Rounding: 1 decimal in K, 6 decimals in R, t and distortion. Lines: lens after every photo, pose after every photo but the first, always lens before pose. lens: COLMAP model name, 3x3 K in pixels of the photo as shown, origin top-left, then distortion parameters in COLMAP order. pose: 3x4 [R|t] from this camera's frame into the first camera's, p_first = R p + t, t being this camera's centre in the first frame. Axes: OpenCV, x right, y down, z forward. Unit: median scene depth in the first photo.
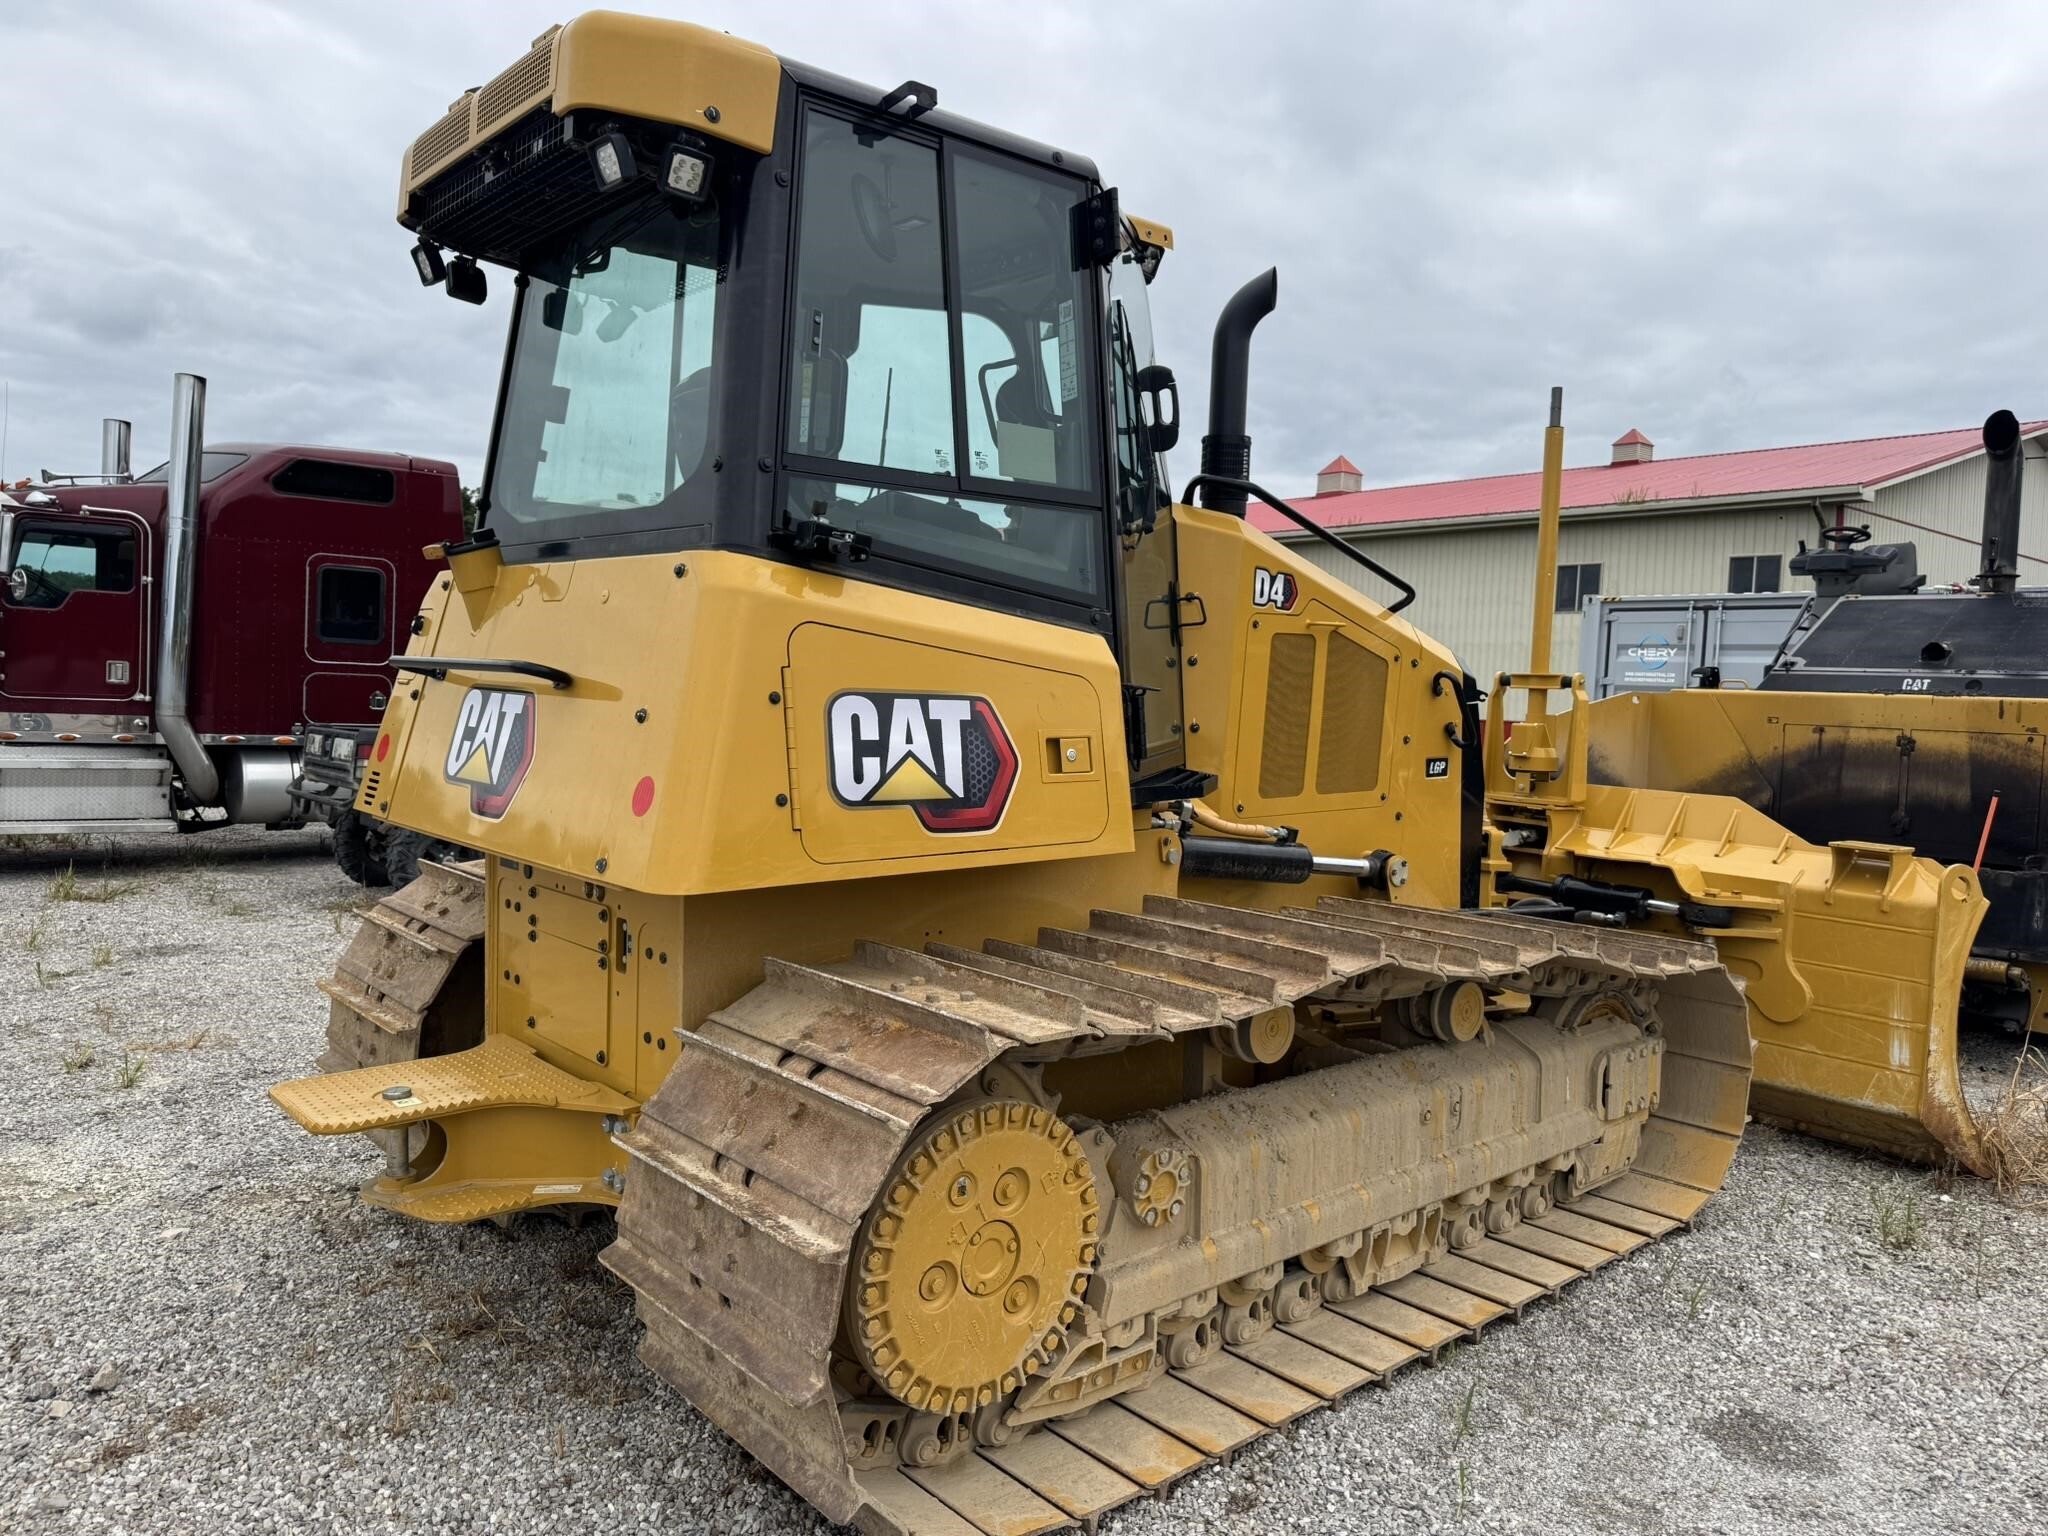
lens RADIAL K [[1441.8, 0, 1024.0], [0, 1441.8, 768.0], [0, 0, 1]] dist [0.076163, -0.068683]
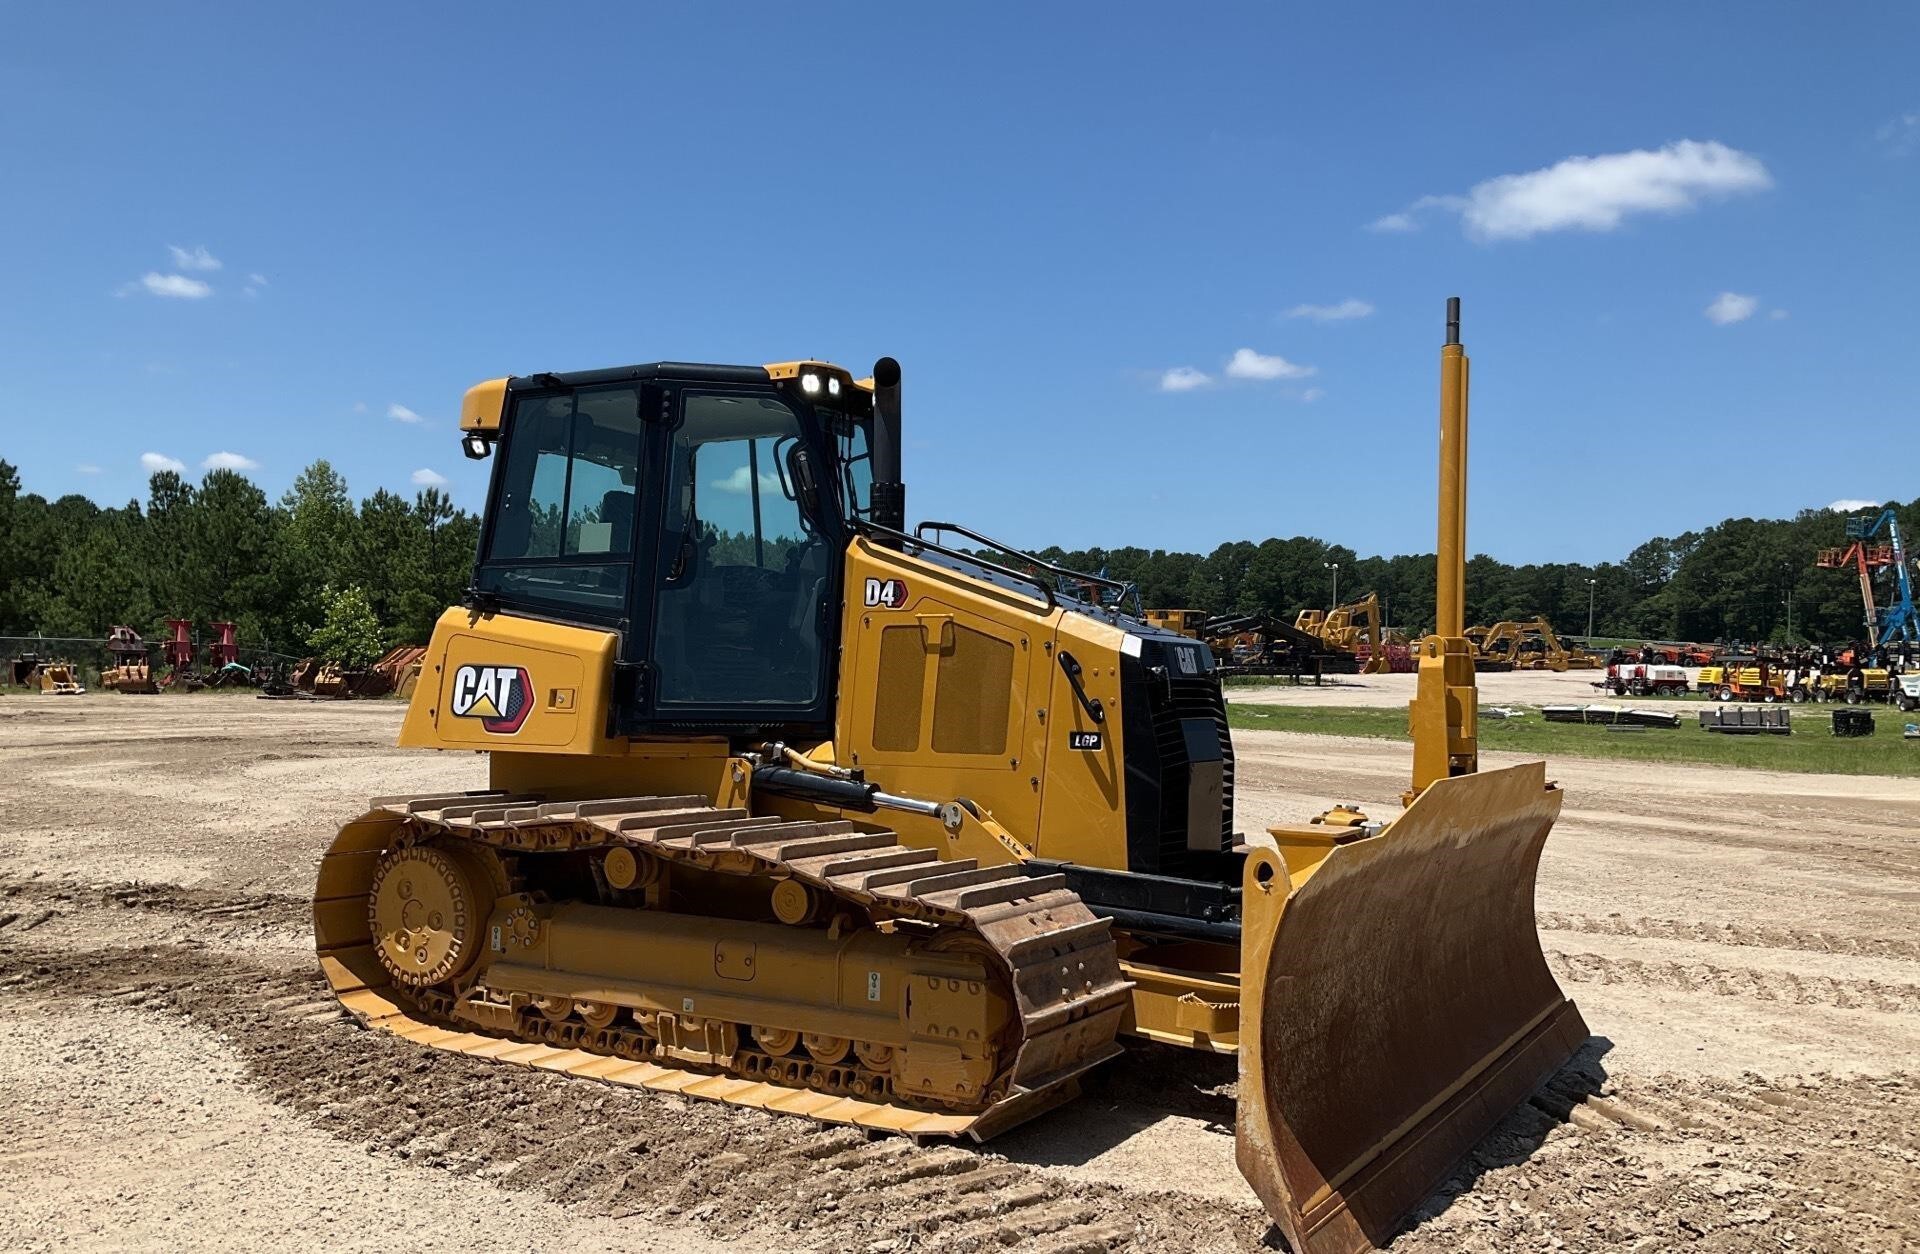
lens RADIAL K [[1584.3, 0, 953.4], [0, 1584.3, 723.4], [0, 0, 1]] dist [0.111752, -0.225077]
pose [[0.316940, 0.002400, -0.948443, 2.246591], [-0.072428, 0.997138, -0.021680, 0.032465], [0.945676, 0.075565, 0.316207, 0.866928]]
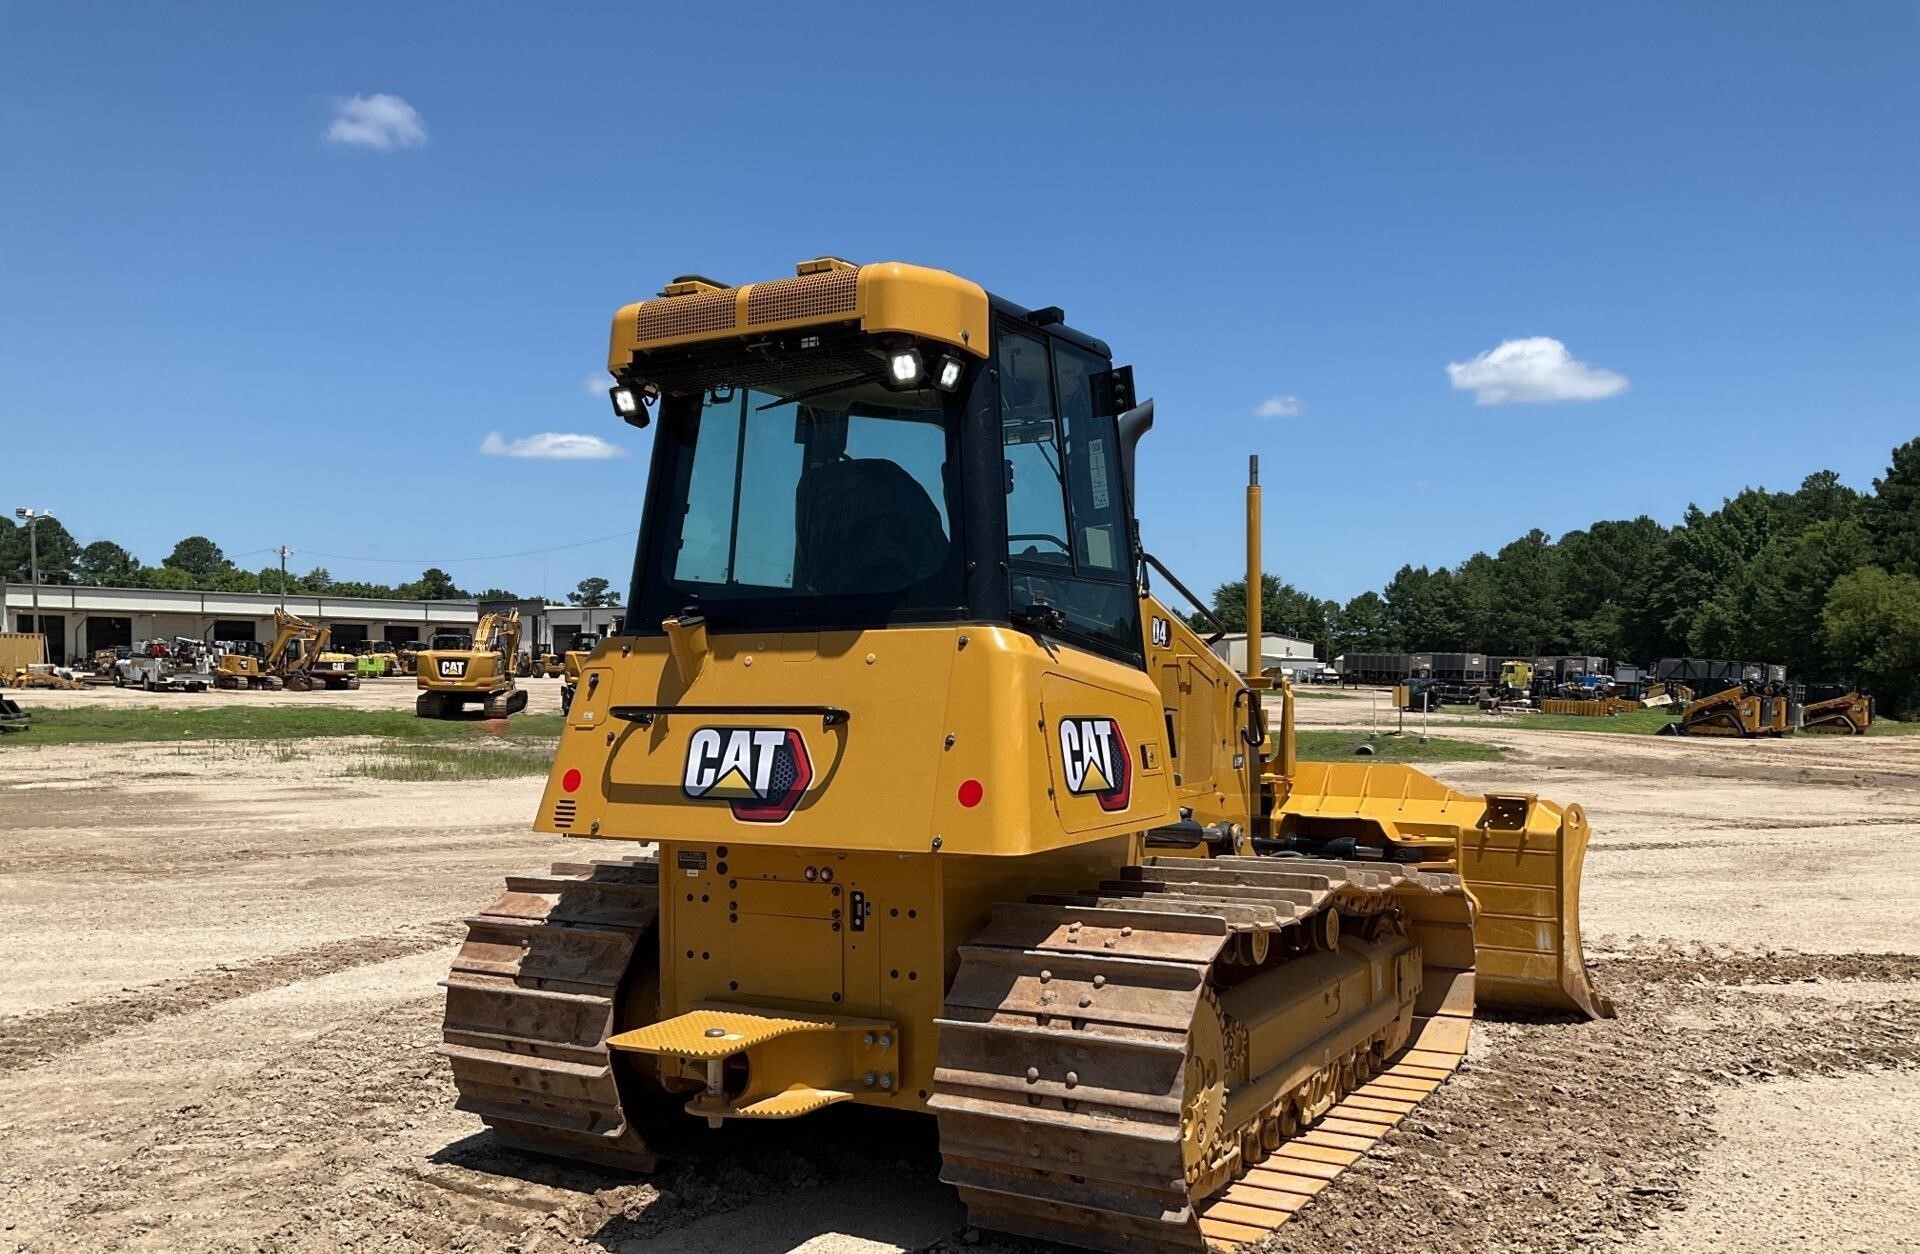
lens RADIAL K [[1584.3, 0, 953.4], [0, 1584.3, 723.4], [0, 0, 1]] dist [0.111752, -0.225077]
pose [[0.944053, -0.038512, 0.327539, -0.708371], [0.052828, 0.997993, -0.034922, 0.003305], [-0.325536, 0.050271, 0.944192, -0.468399]]
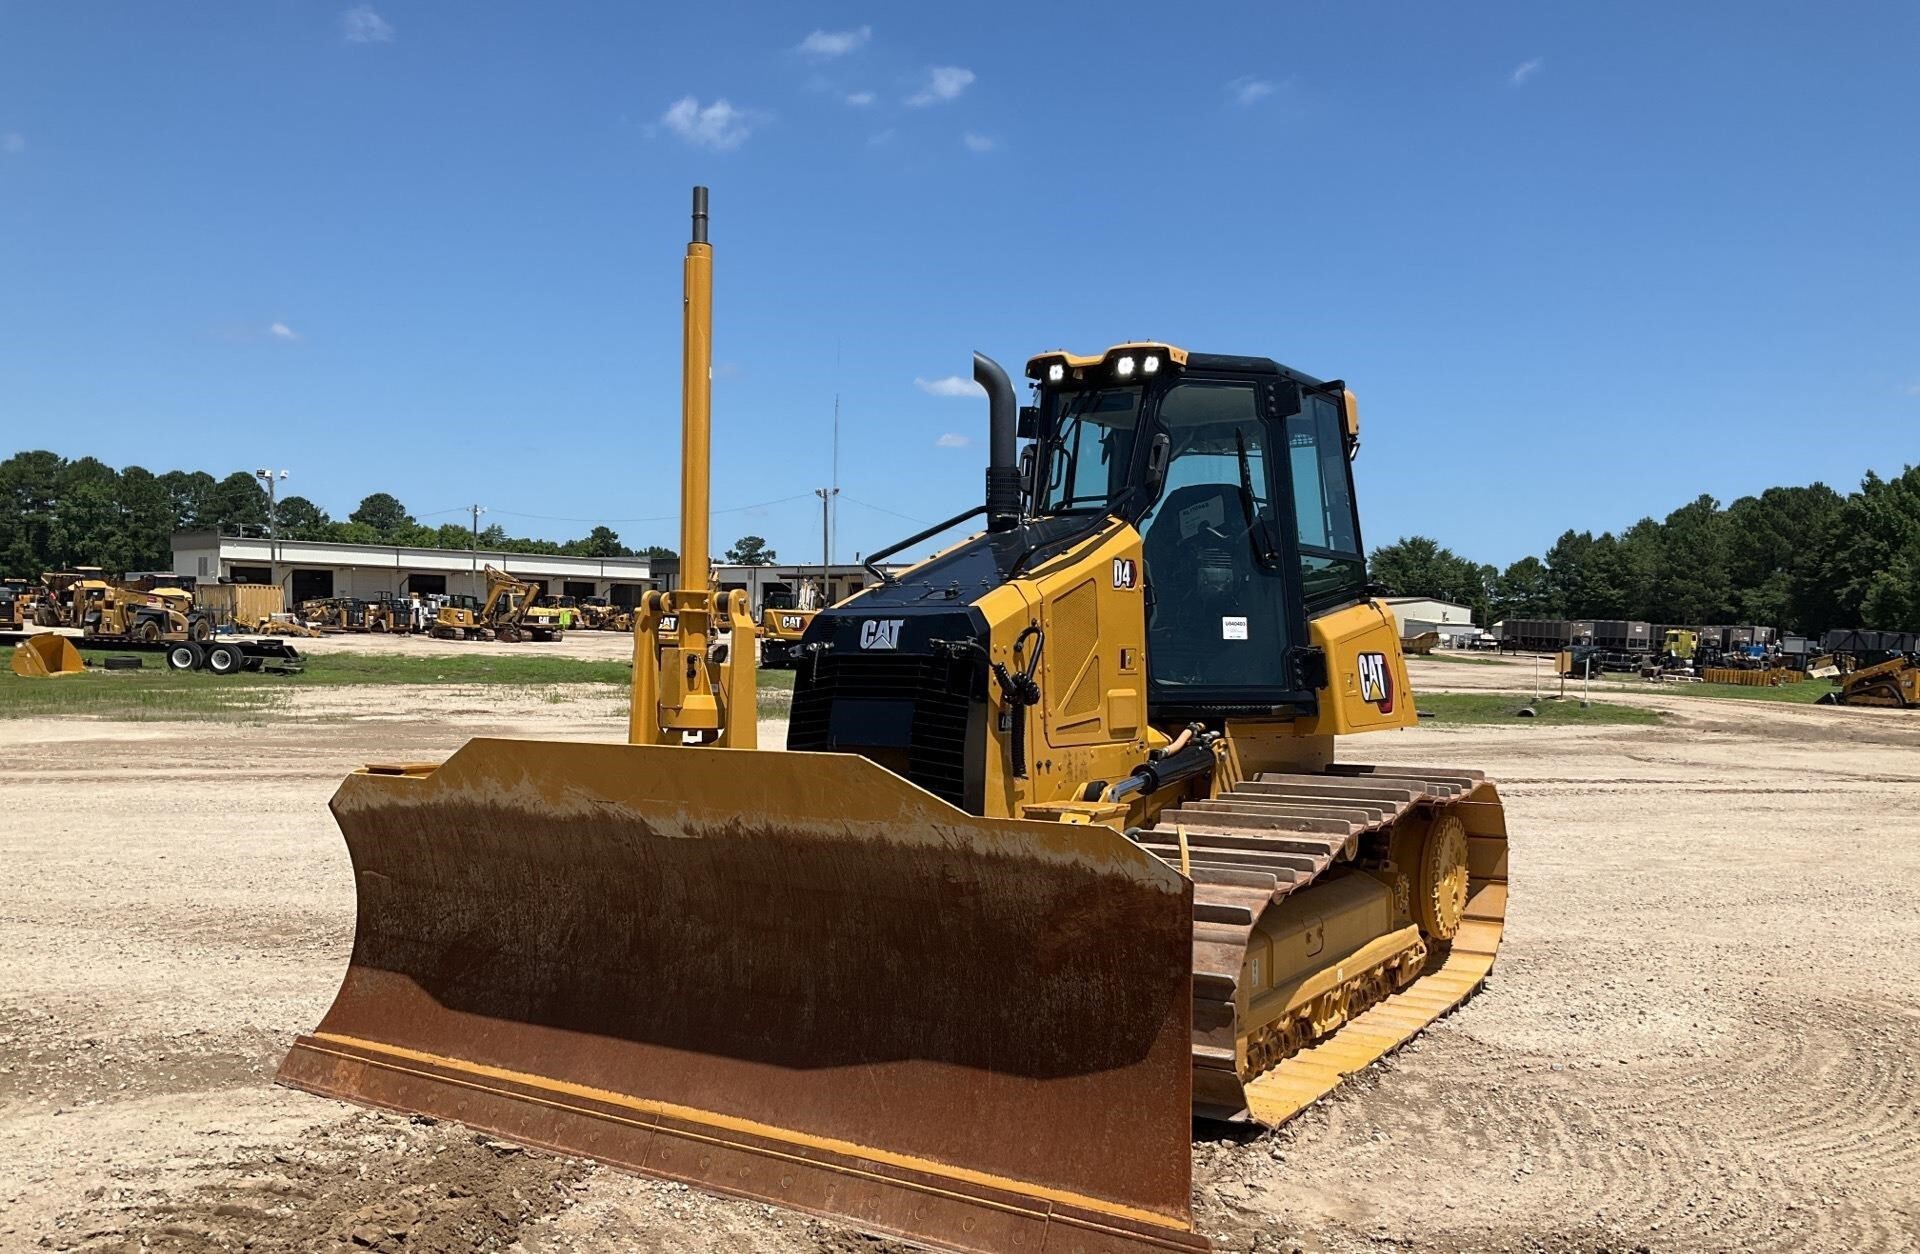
lens RADIAL K [[1584.3, 0, 953.4], [0, 1584.3, 723.4], [0, 0, 1]] dist [0.111752, -0.225077]
pose [[0.969562, -0.028286, 0.243207, -1.465580], [0.032517, 0.999381, -0.013400, 0.065775], [-0.242677, 0.020900, 0.969882, -1.490535]]
